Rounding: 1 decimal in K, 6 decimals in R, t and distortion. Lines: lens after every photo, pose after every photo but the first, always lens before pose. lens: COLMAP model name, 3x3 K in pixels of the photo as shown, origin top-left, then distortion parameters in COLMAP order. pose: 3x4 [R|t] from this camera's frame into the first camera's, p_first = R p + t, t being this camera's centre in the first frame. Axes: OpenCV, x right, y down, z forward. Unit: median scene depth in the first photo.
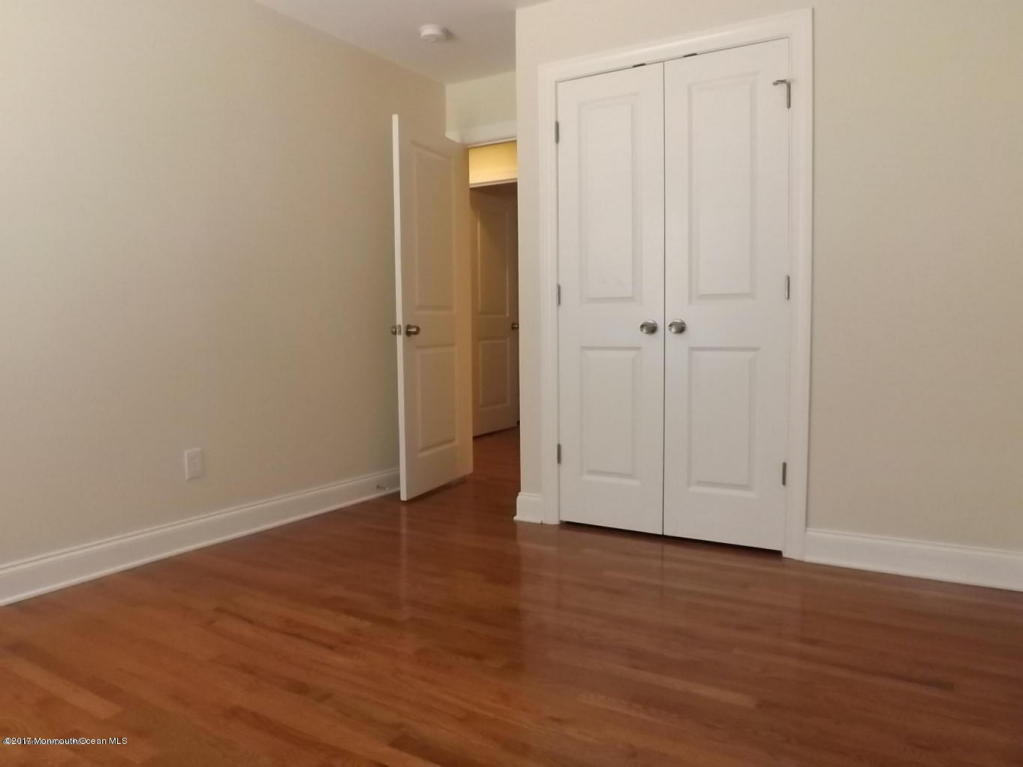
lens RADIAL K [[734.3, 0, 511.5], [0, 734.3, 383.5], [0, 0, 1]] dist [-0.002415, -0.000653]
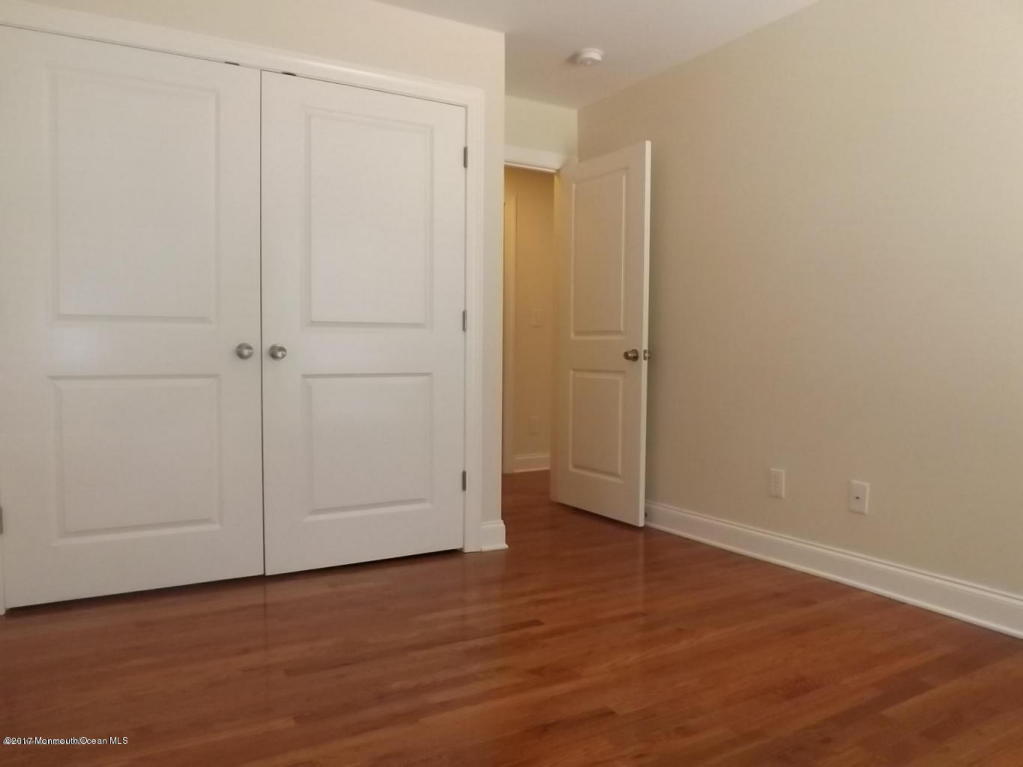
lens RADIAL K [[732.4, 0, 511.8], [0, 732.4, 400.9], [0, 0, 1]] dist [-0.029507, -0.002215]
pose [[0.480656, -0.037976, 0.876087, -0.564847], [0.048742, 0.998674, 0.016548, -0.018297], [-0.875554, 0.034748, 0.481869, 0.346769]]
